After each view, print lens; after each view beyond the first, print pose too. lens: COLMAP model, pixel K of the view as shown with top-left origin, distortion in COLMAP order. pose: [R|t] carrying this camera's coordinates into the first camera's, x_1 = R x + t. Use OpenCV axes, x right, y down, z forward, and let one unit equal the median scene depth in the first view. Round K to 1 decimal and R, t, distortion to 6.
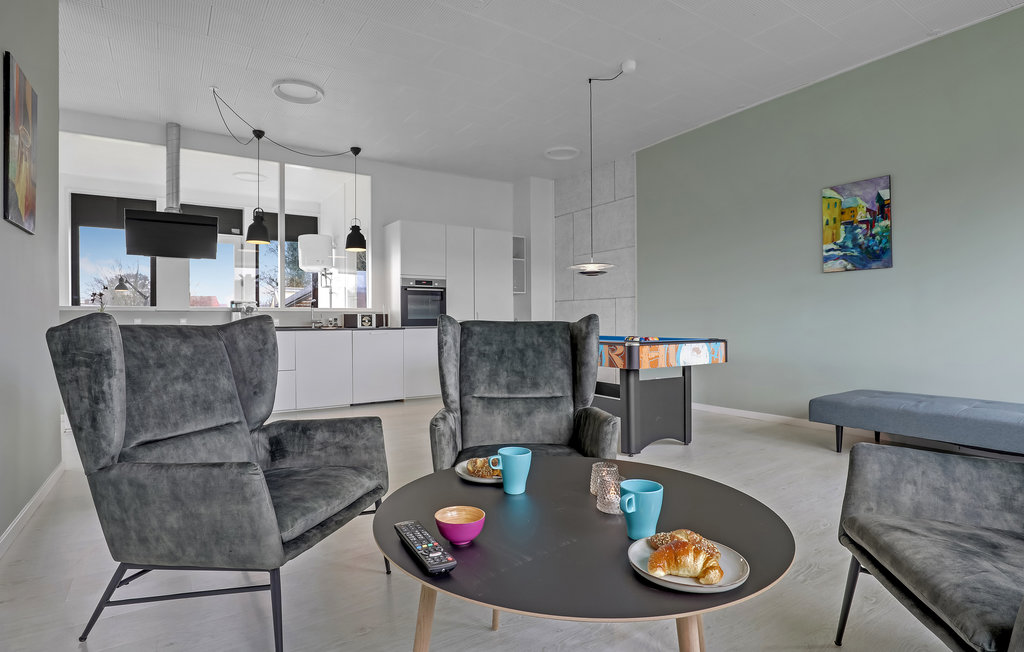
lens RADIAL K [[543.6, 0, 509.5], [0, 543.6, 324.3], [0, 0, 1]] dist [0.000980, -0.000272]
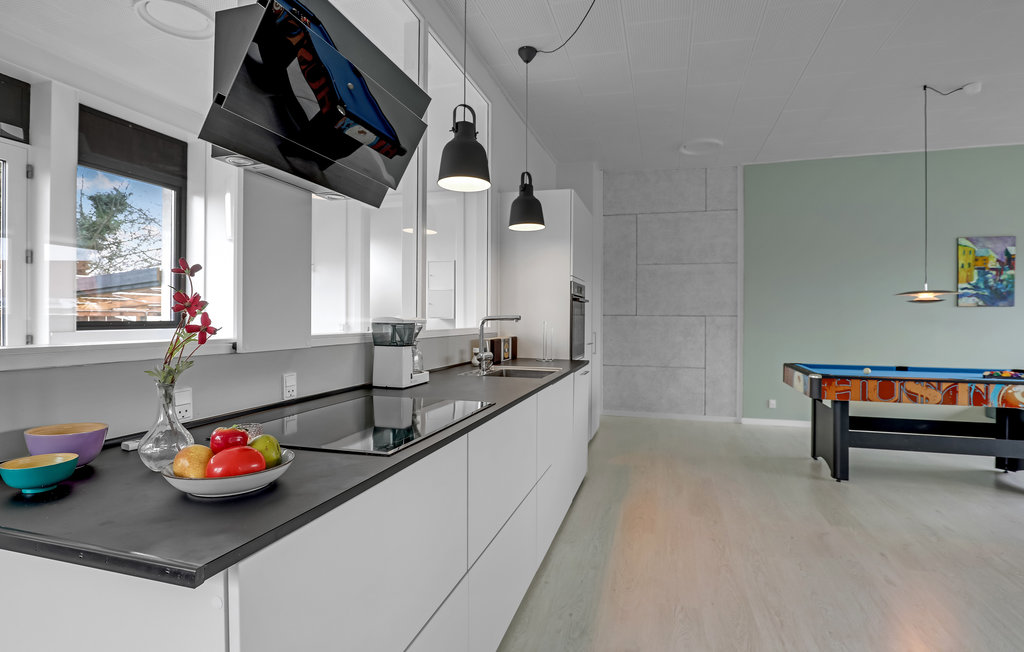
lens RADIAL K [[509.0, 0, 515.9], [0, 509.0, 322.5], [0, 0, 1]] dist [-0.004945, 0.000470]
pose [[0.726244, 0.000038, 0.687437, -0.970013], [-0.009257, 0.999910, 0.009725, -0.063561], [-0.687374, -0.013426, 0.726179, 0.893722]]
